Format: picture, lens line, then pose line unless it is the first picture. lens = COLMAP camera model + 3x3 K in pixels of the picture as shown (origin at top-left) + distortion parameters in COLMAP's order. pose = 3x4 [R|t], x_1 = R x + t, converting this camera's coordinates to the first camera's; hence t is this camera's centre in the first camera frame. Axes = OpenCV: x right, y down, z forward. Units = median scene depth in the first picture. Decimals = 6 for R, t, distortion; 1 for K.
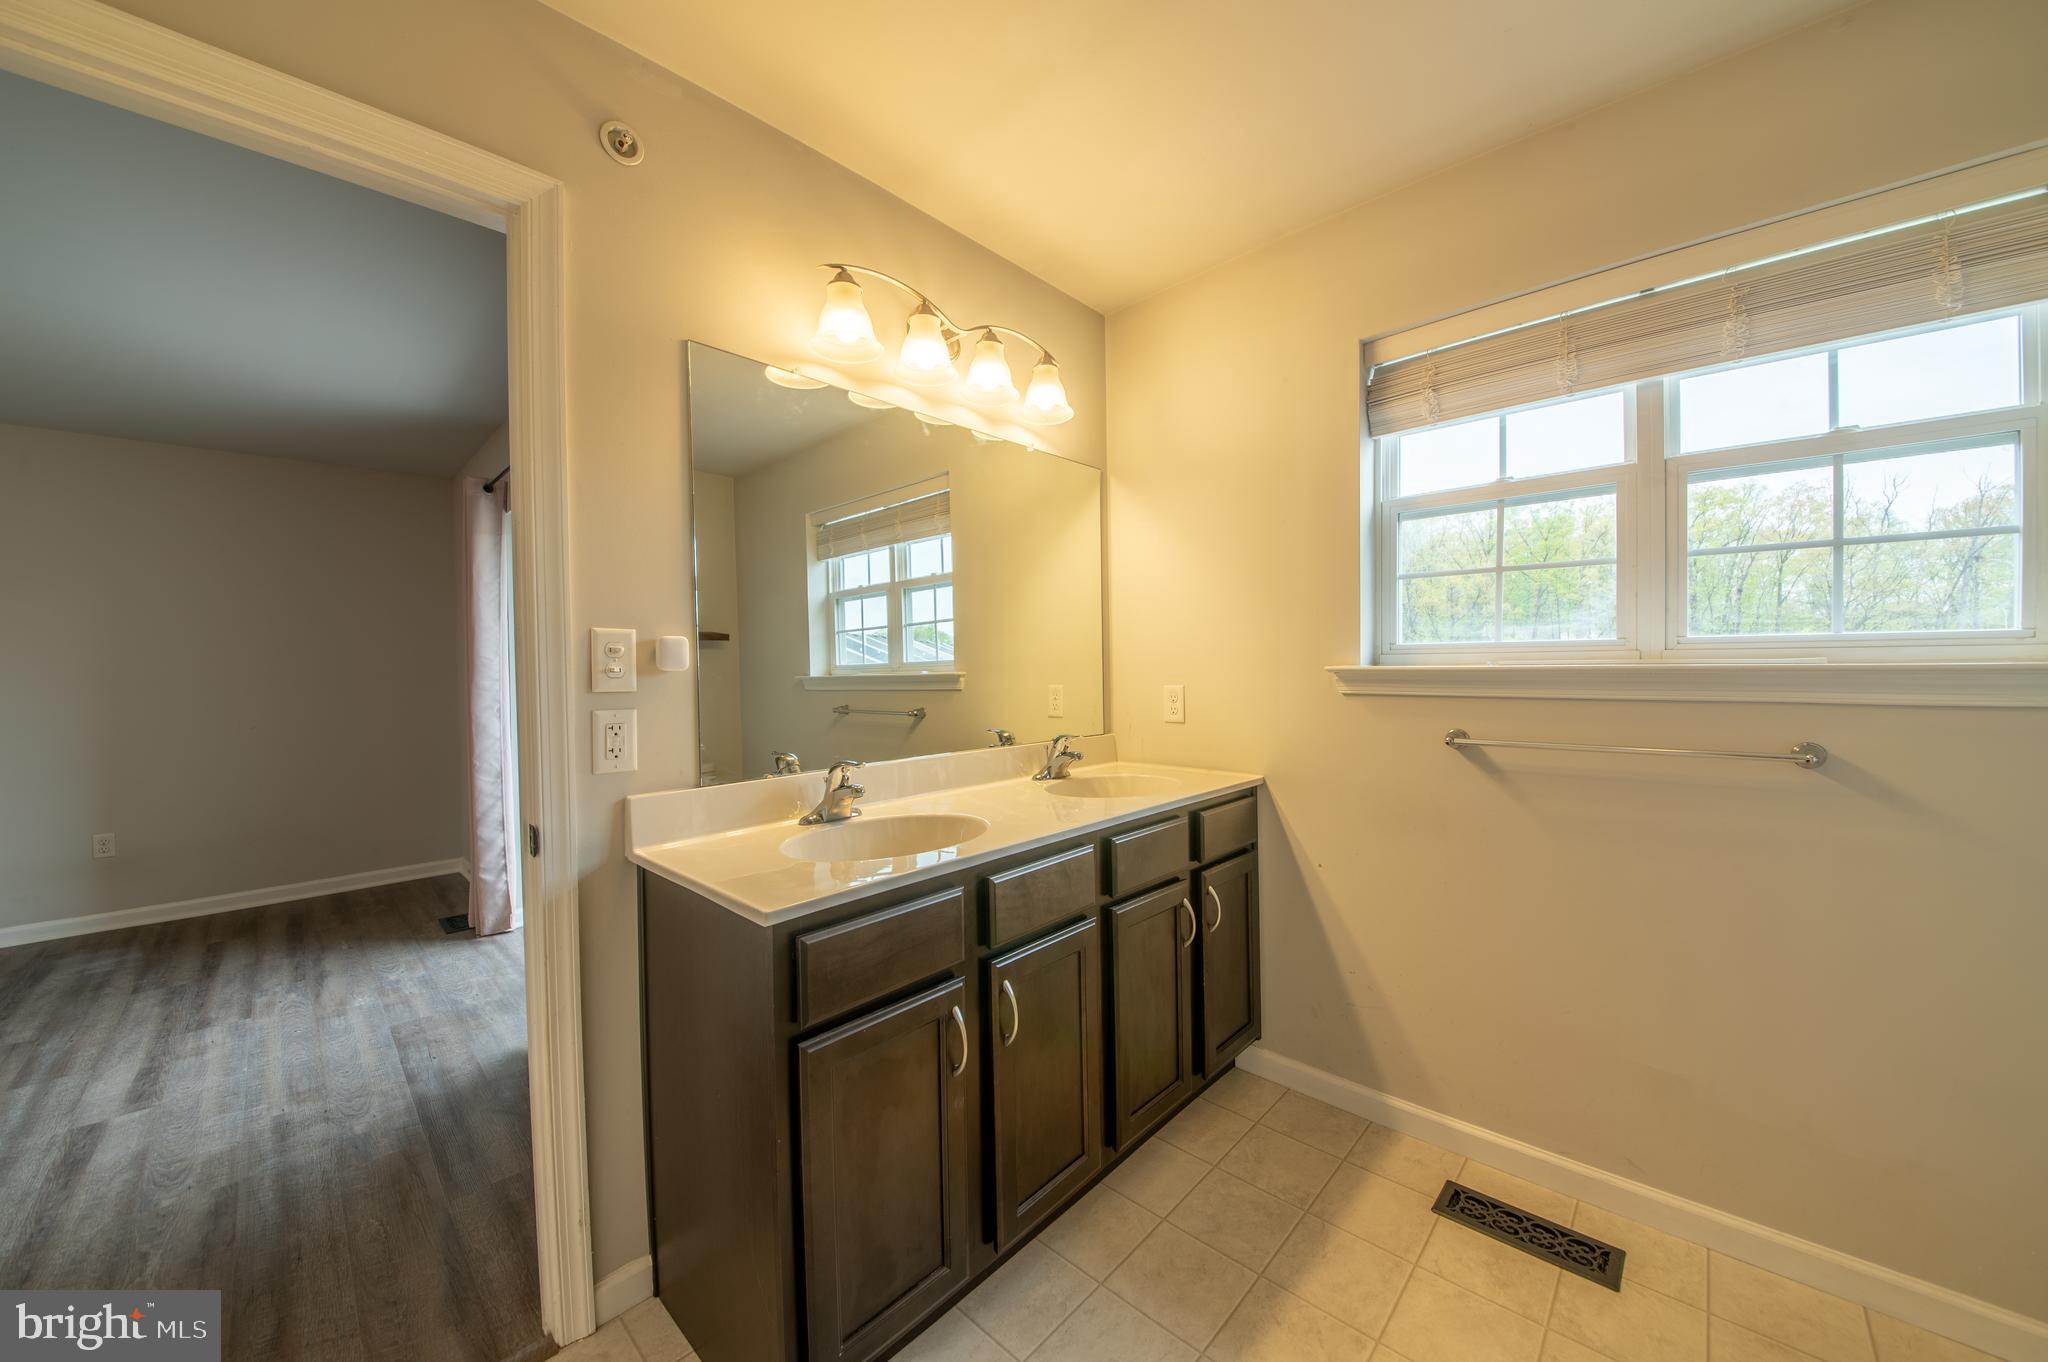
lens RADIAL K [[699.8, 0, 981.2], [0, 699.8, 686.8], [0, 0, 1]] dist [-0.027394, 0.000073]
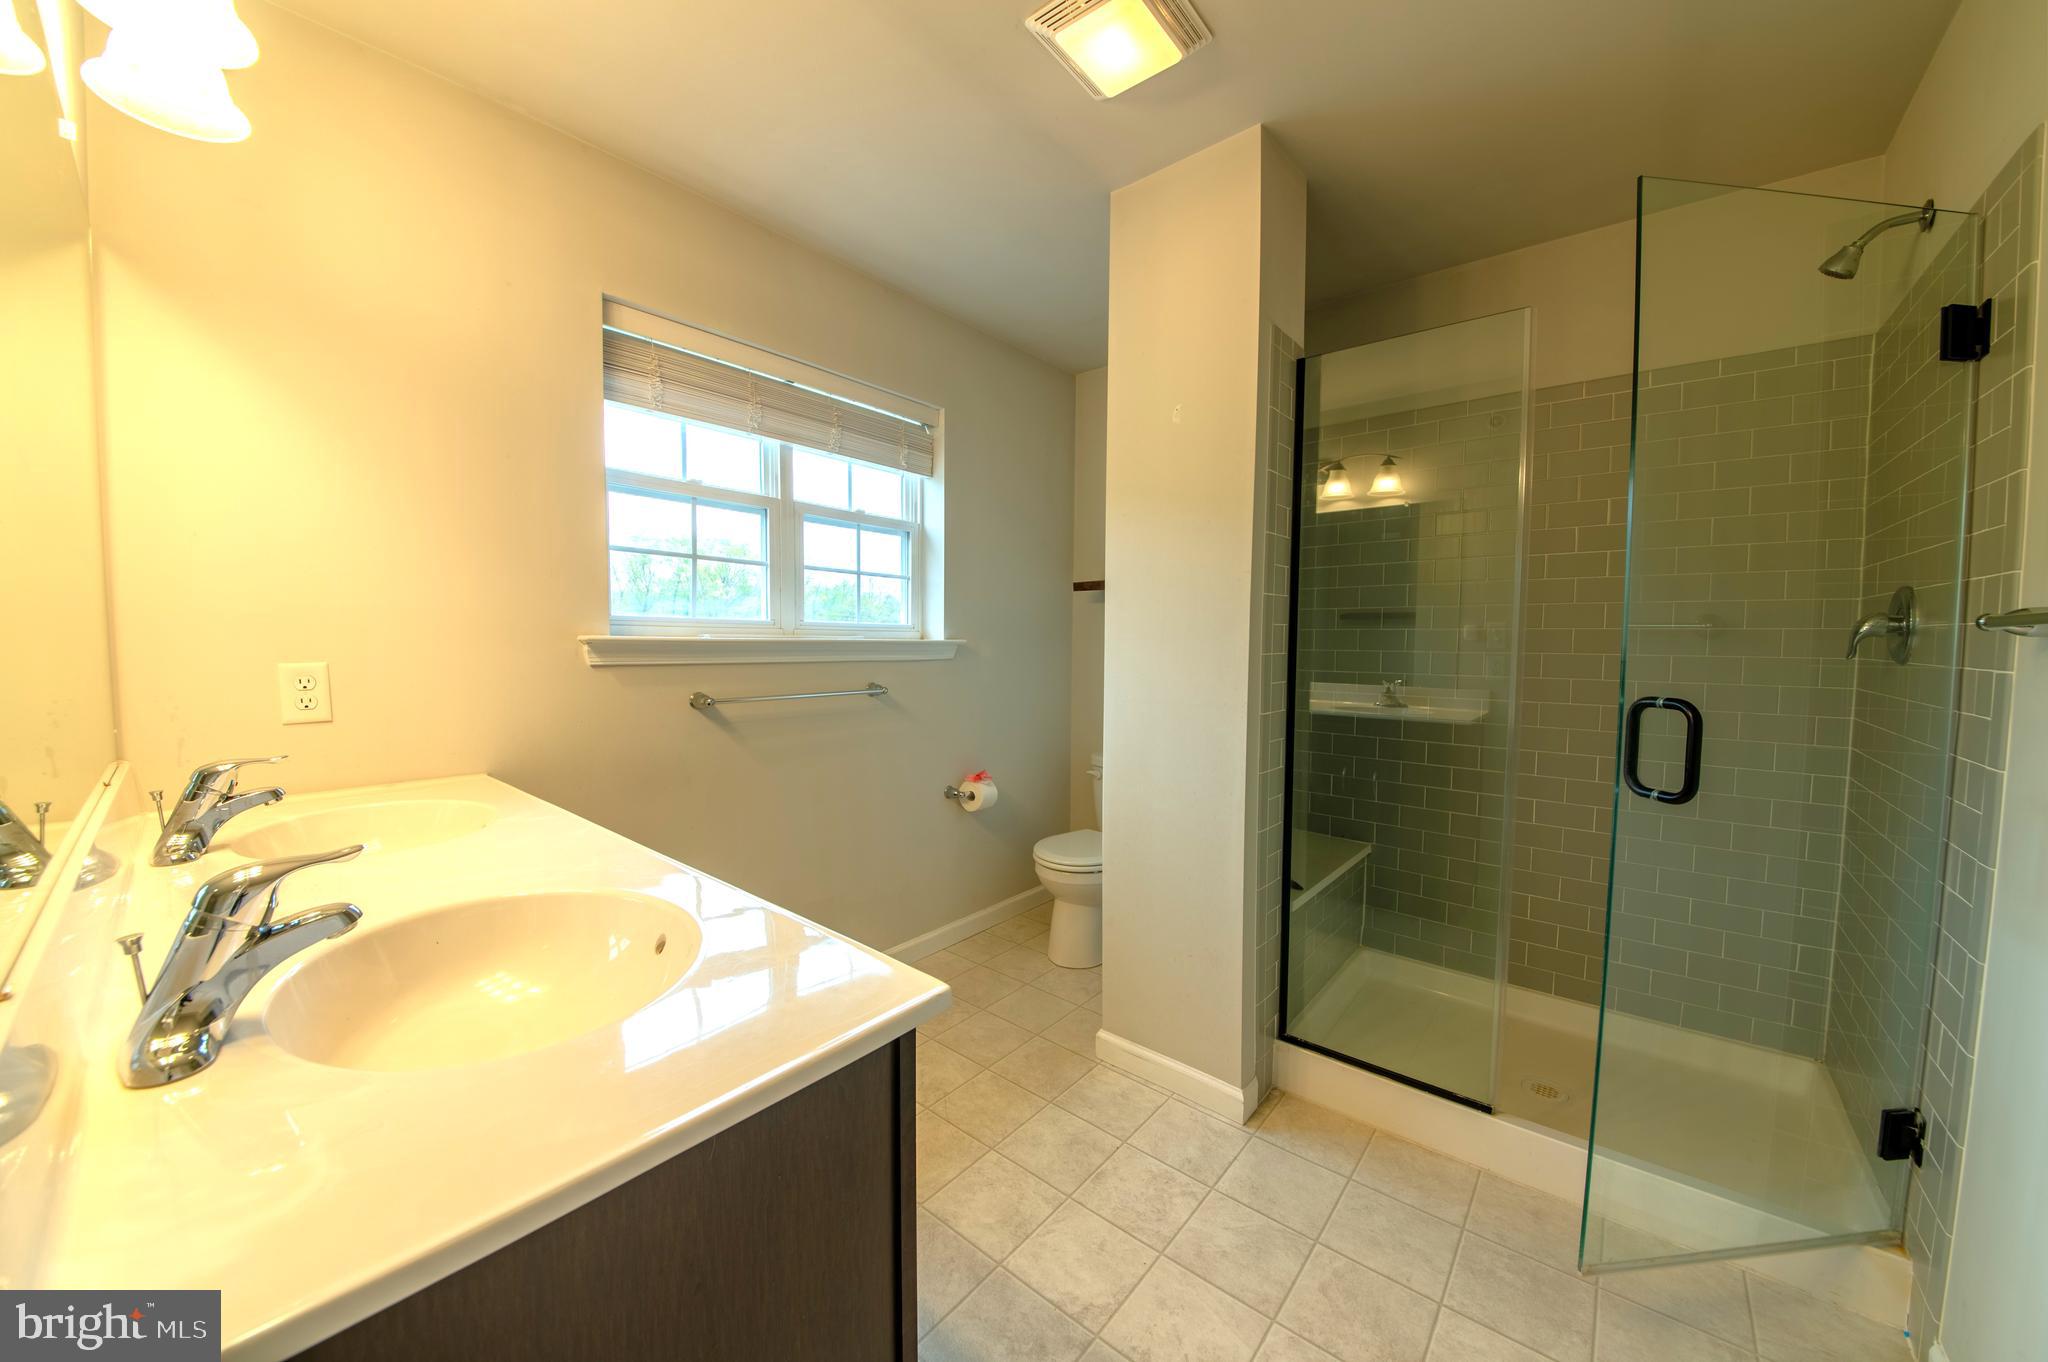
lens RADIAL K [[731.8, 0, 1030.1], [0, 731.8, 680.9], [0, 0, 1]] dist [0.001510, -0.010465]
pose [[-0.106568, -0.045095, 0.993282, -0.582720], [0.019858, 0.998675, 0.047471, -0.005143], [-0.994107, 0.024784, -0.105531, 0.579620]]
